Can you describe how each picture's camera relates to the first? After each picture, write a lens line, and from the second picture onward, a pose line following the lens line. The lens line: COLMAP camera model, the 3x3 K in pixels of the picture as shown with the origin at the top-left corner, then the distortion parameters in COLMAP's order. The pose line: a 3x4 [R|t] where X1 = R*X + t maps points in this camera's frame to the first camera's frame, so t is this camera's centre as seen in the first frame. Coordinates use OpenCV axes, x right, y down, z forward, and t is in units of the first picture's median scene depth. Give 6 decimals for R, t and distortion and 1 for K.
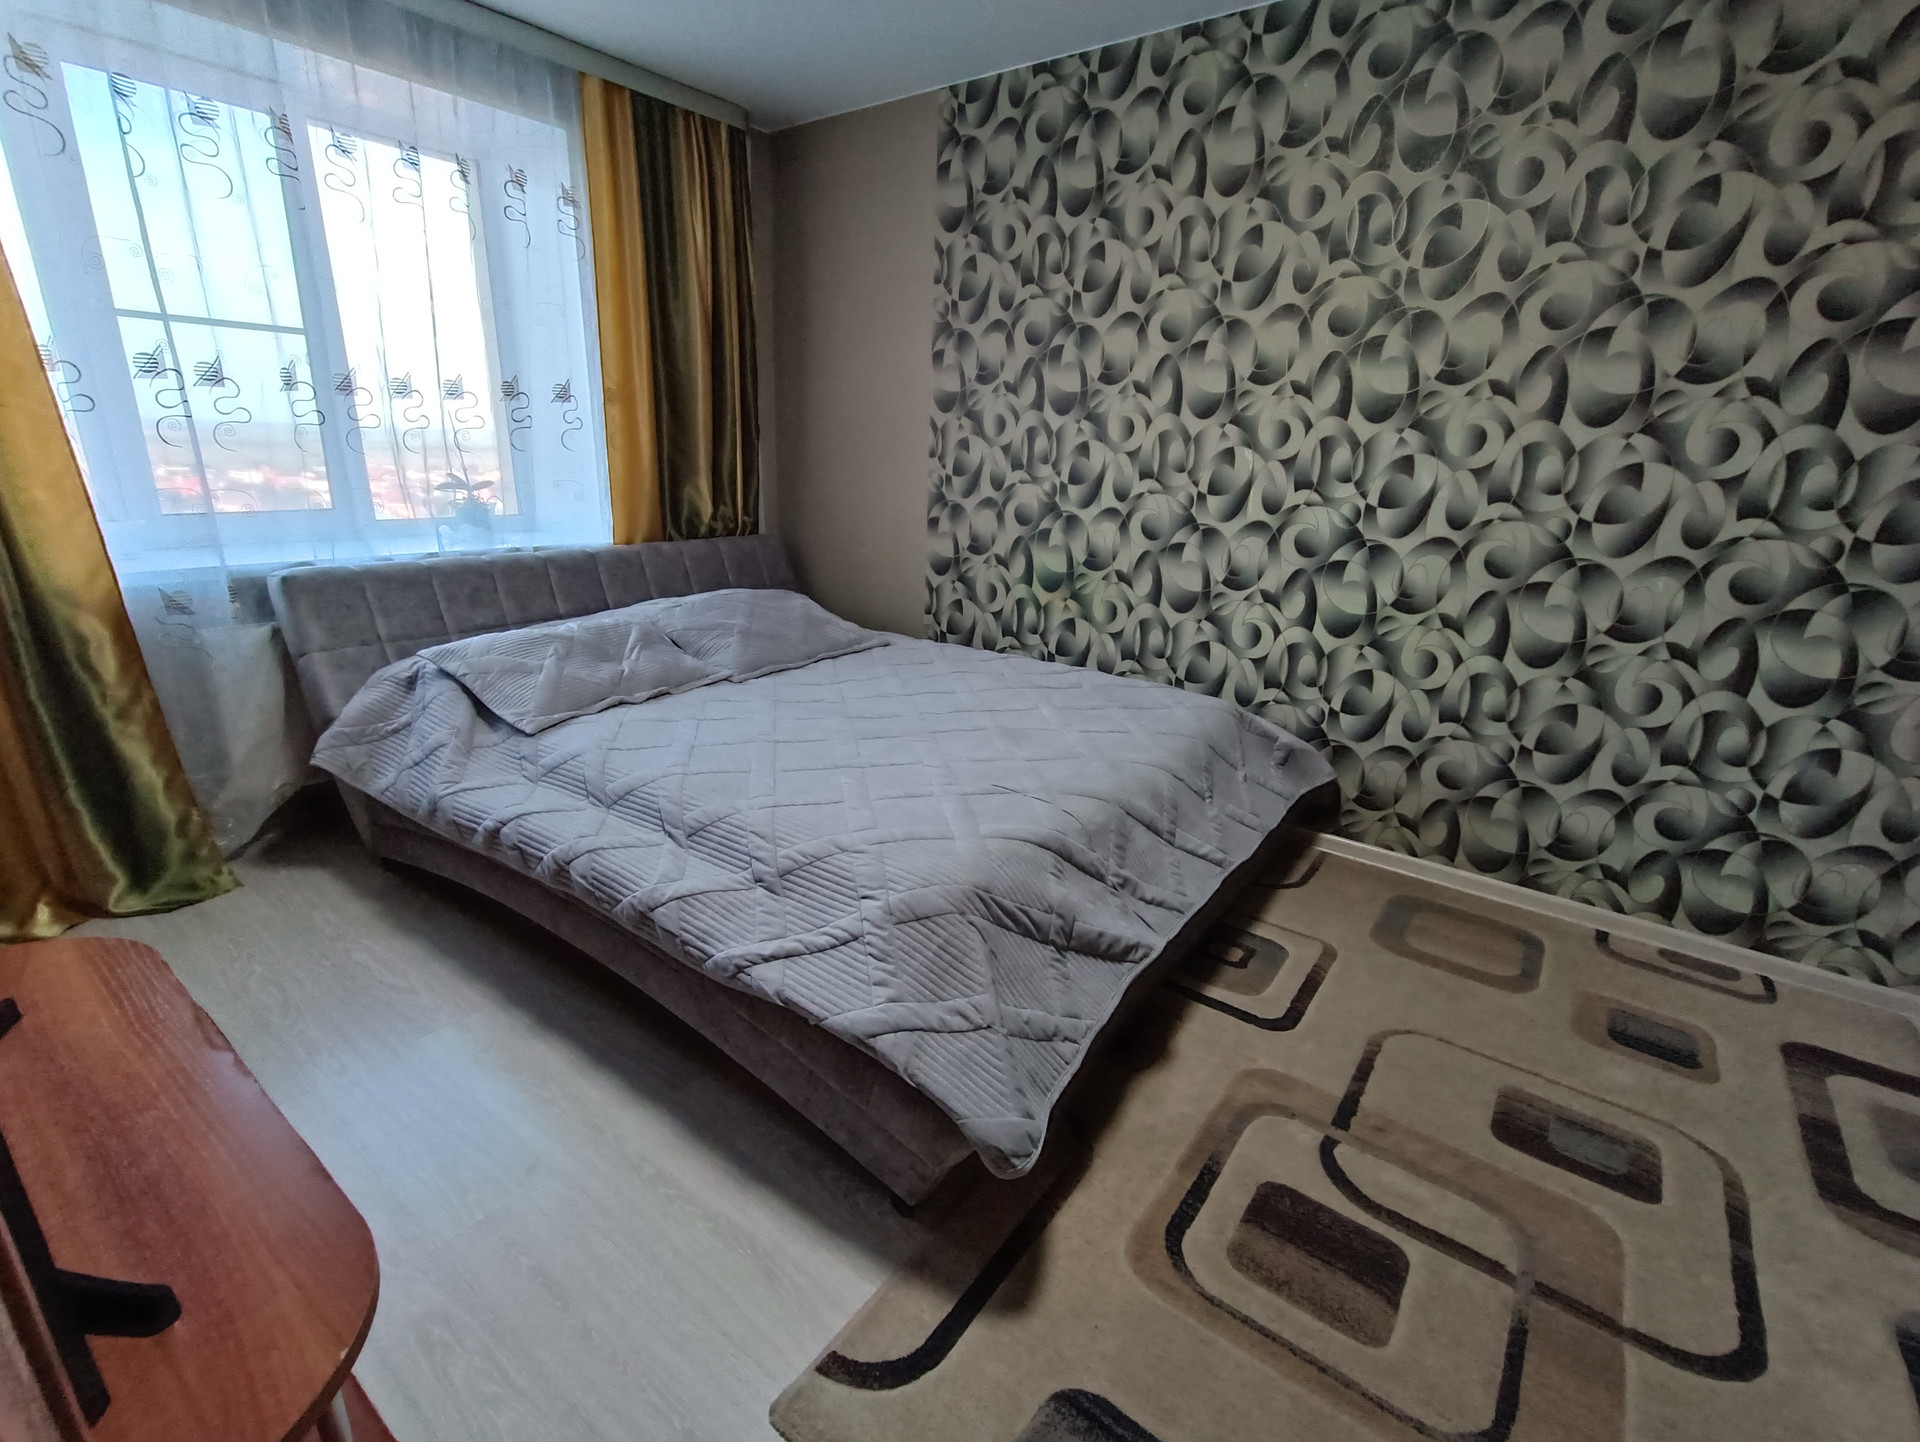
lens RADIAL K [[866.1, 0, 960.0], [0, 866.1, 721.0], [0, 0, 1]] dist [-0.023841, 0.009552]
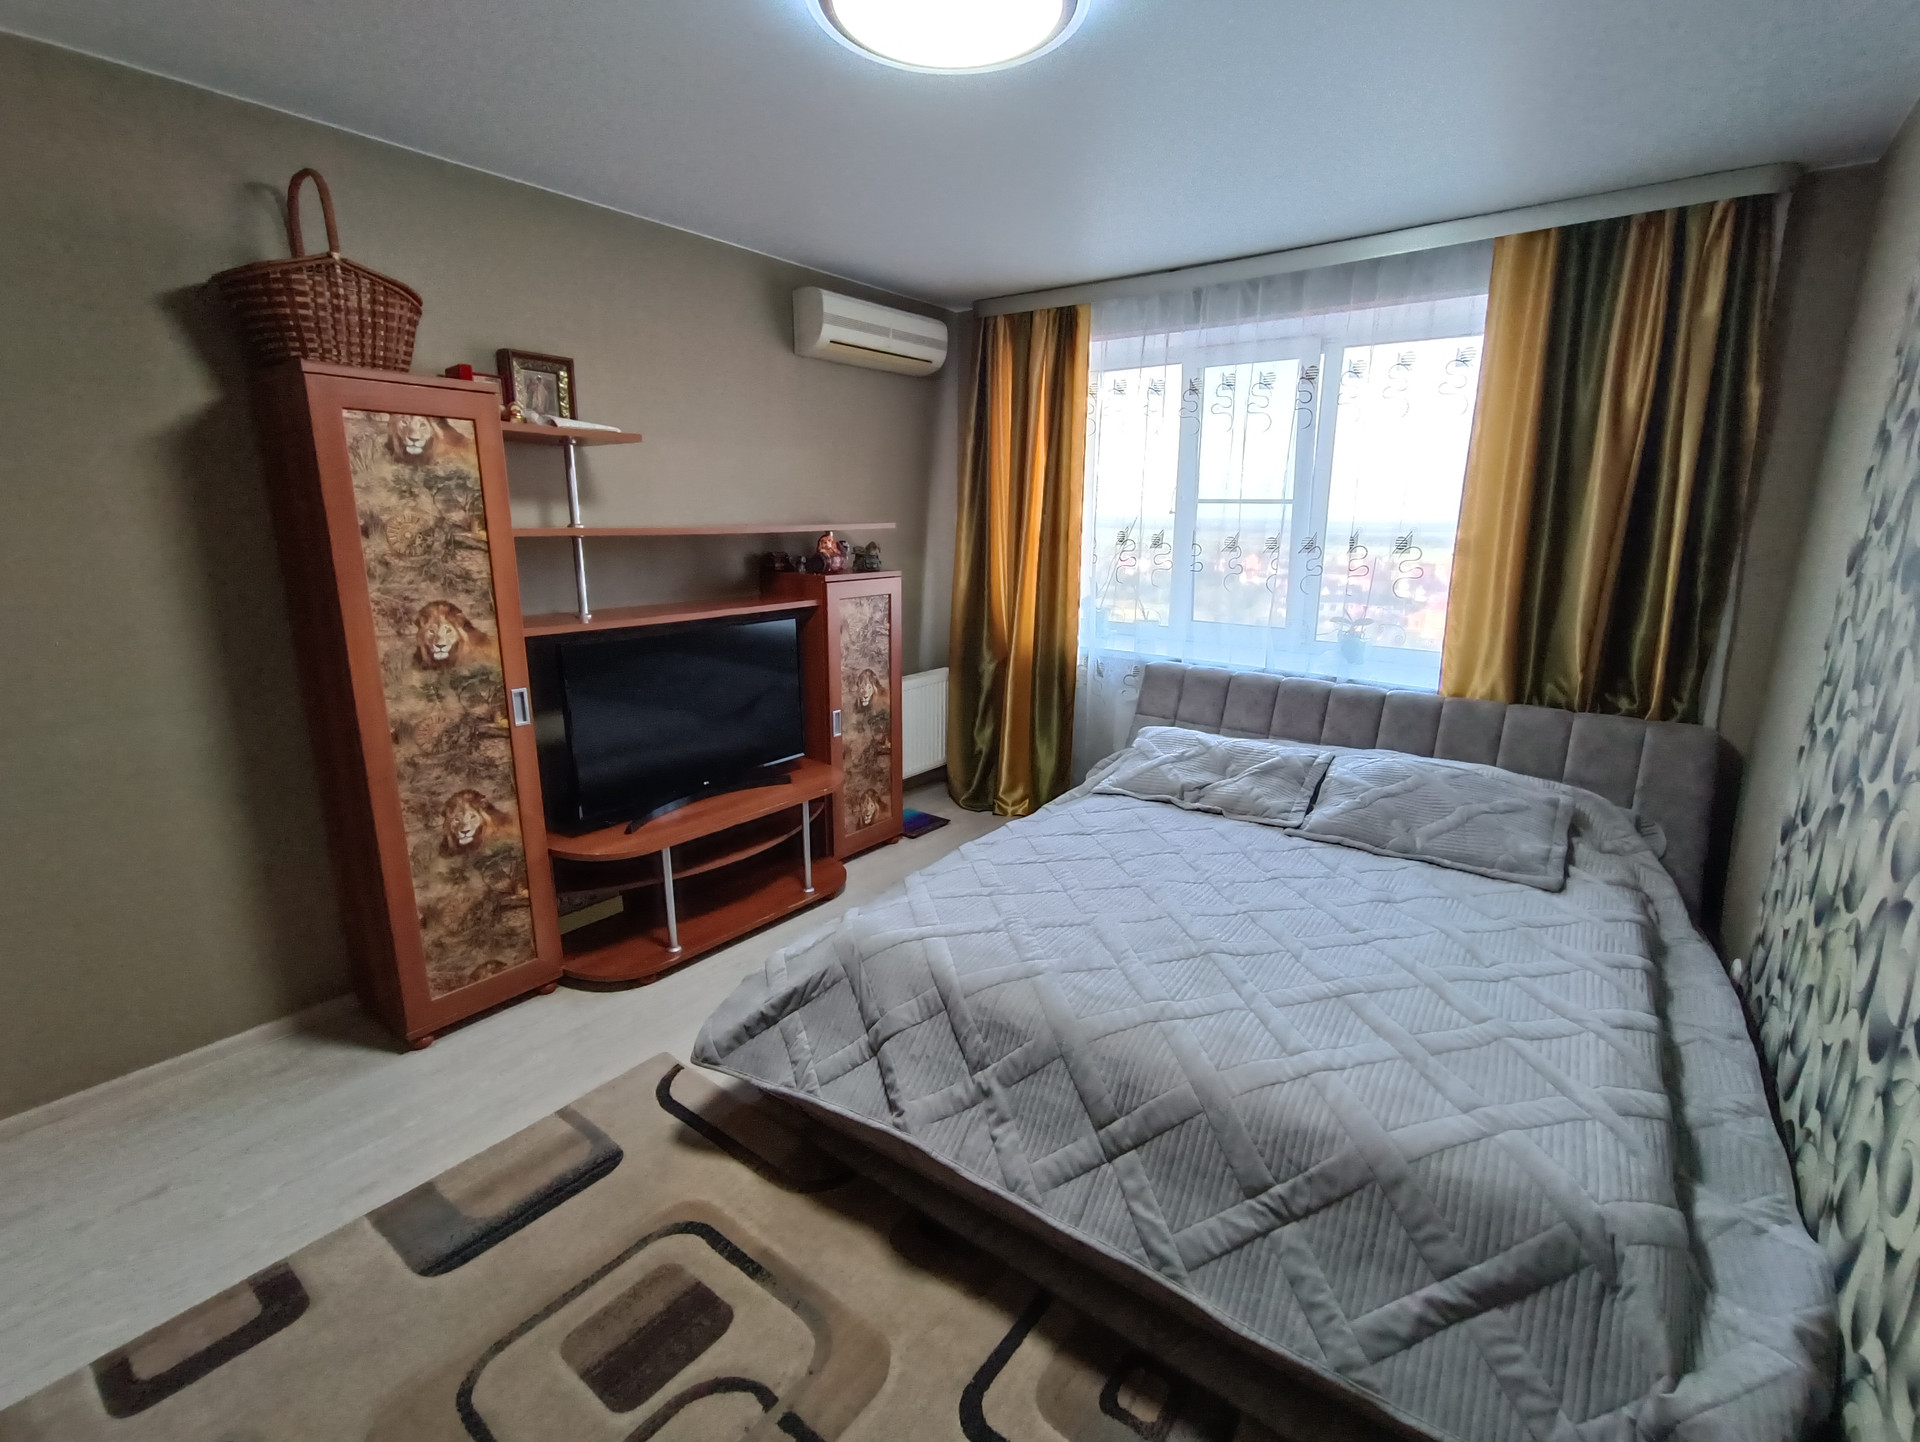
lens RADIAL K [[866.1, 0, 960.0], [0, 866.1, 721.0], [0, 0, 1]] dist [-0.023841, 0.009552]
pose [[-0.011127, 0.199897, -0.979754, 0.846731], [-0.313128, 0.929837, 0.193269, -0.293198], [0.949646, 0.308939, 0.052247, 0.674696]]
